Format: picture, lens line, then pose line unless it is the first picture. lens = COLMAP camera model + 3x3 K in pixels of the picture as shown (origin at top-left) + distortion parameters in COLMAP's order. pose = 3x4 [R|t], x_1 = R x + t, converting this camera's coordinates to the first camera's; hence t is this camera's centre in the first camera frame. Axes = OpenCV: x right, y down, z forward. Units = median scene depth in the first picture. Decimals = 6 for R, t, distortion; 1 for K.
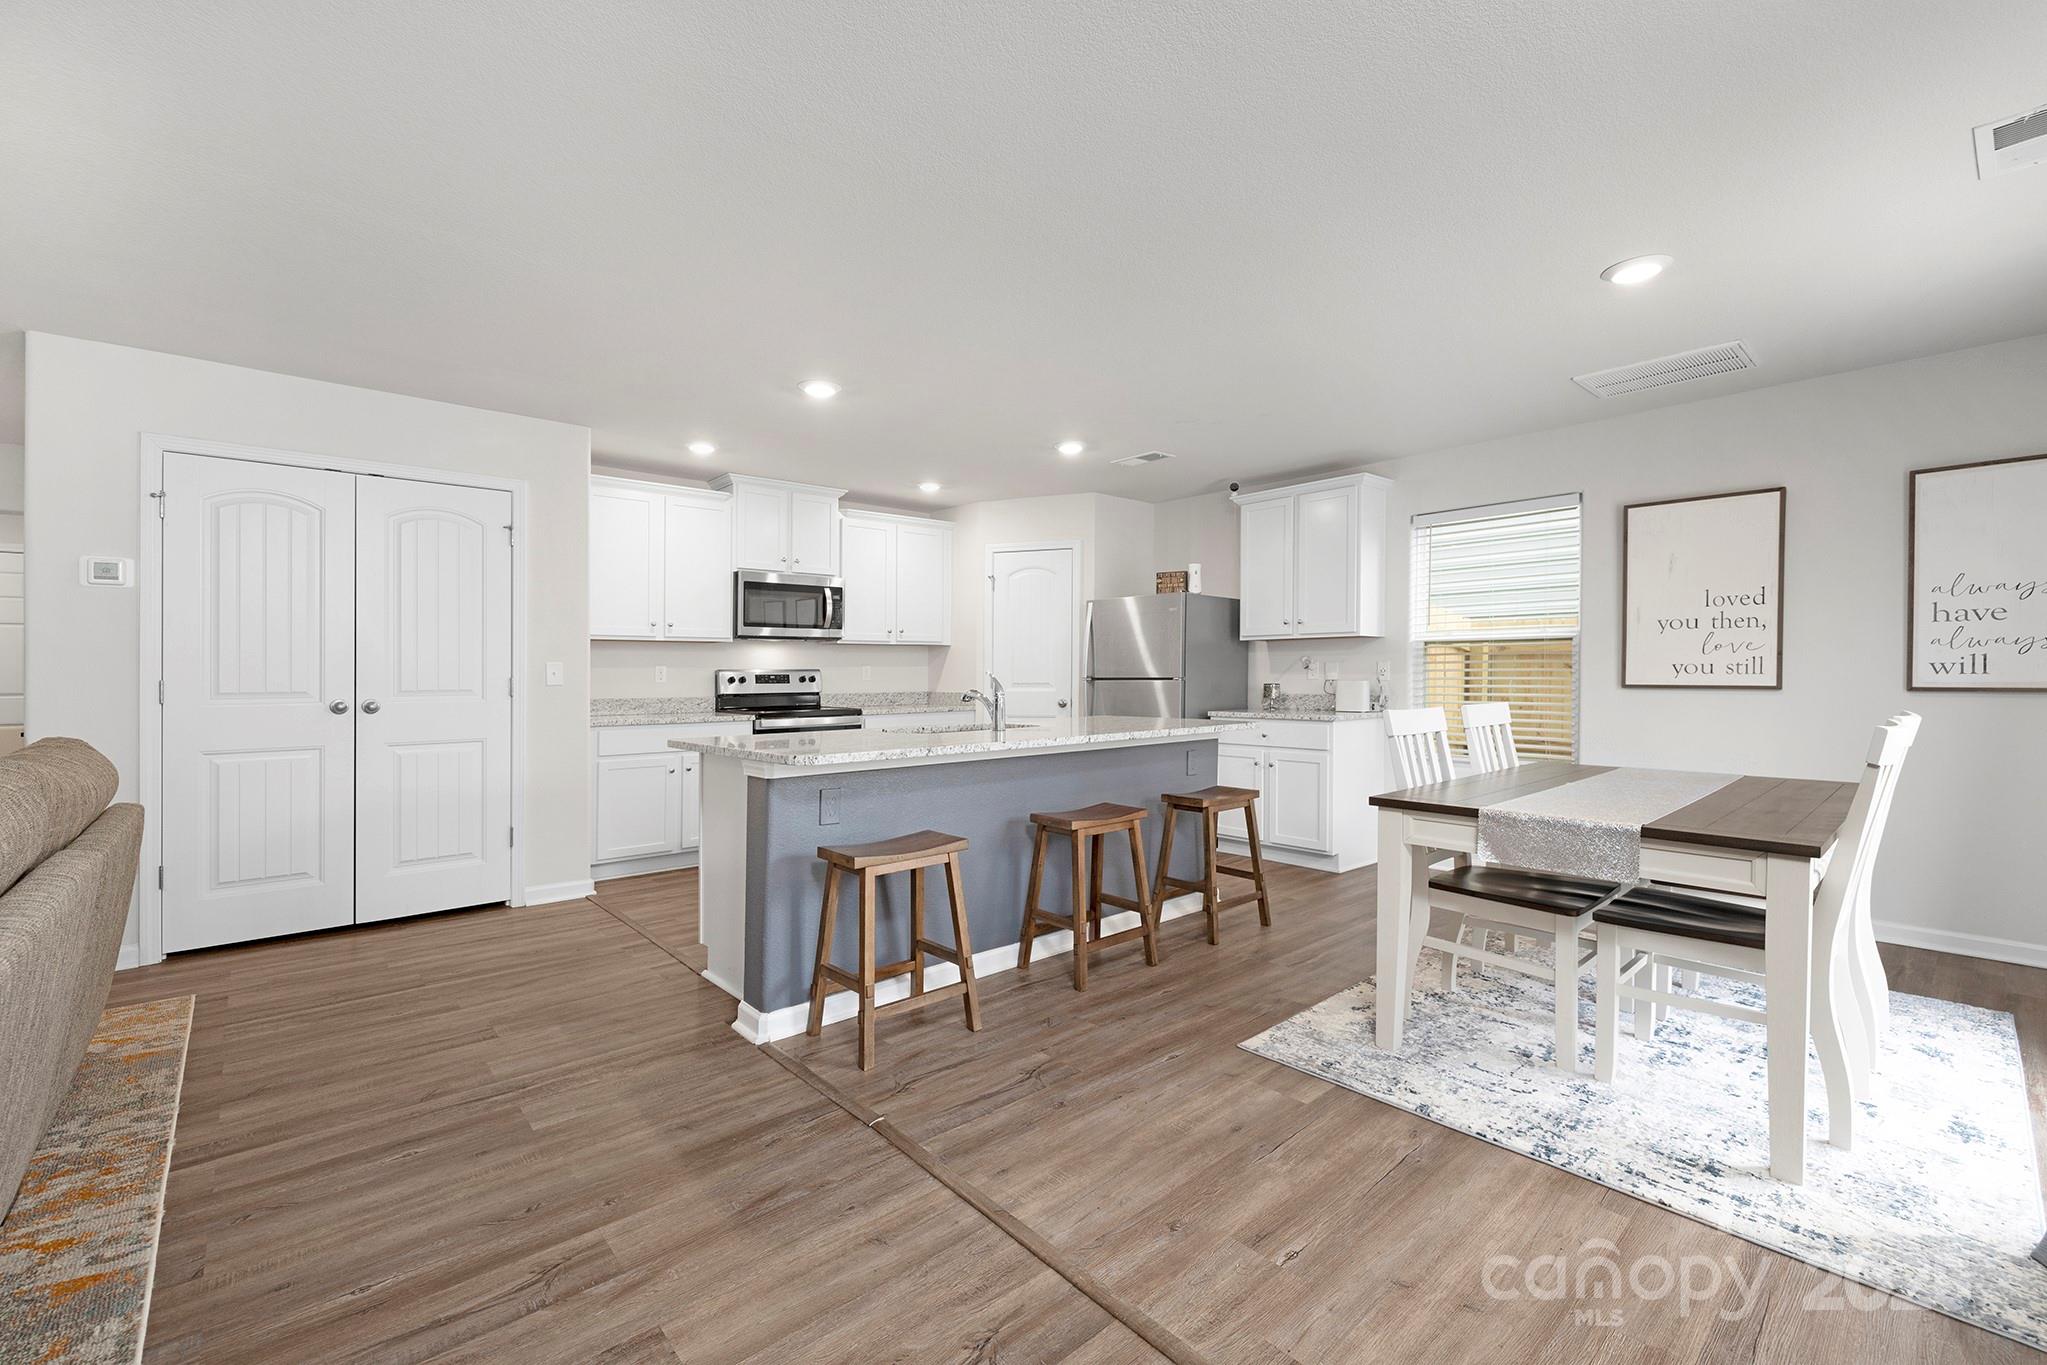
lens RADIAL K [[852.8, 0, 1028.6], [0, 852.8, 677.6], [0, 0, 1]] dist [0.000778, -0.000112]
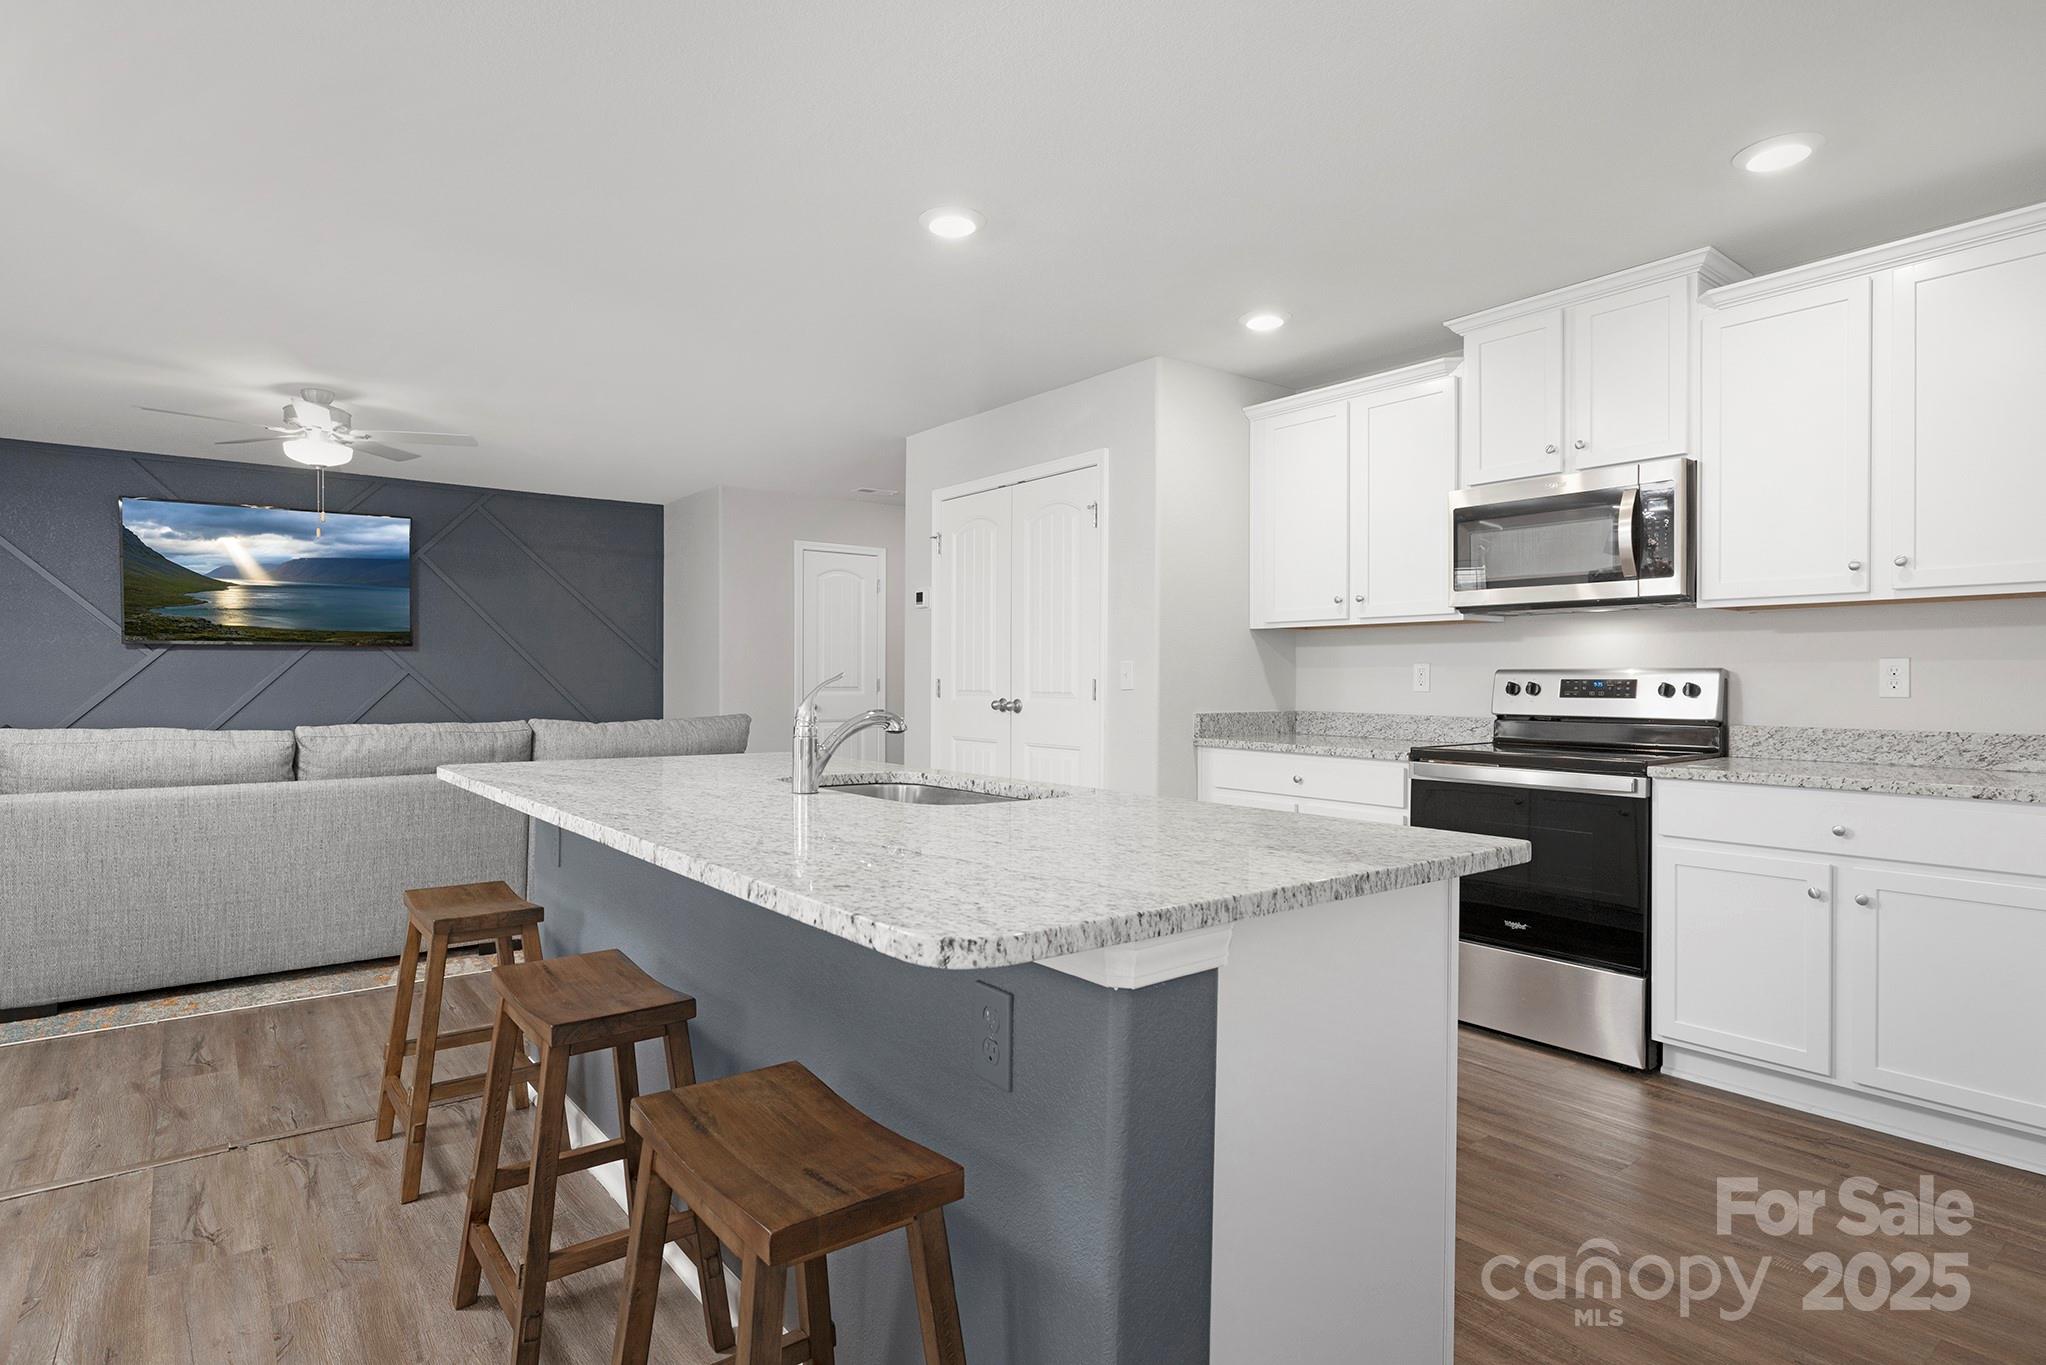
lens RADIAL K [[1076.5, 0, 1032.3], [0, 1076.5, 682.4], [0, 0, 1]] dist [-0.001789, -0.000447]
pose [[-0.058020, 0.010235, -0.998263, 0.409990], [-0.007939, 0.999911, 0.010714, -0.006960], [0.998284, 0.008547, -0.057934, 0.833385]]
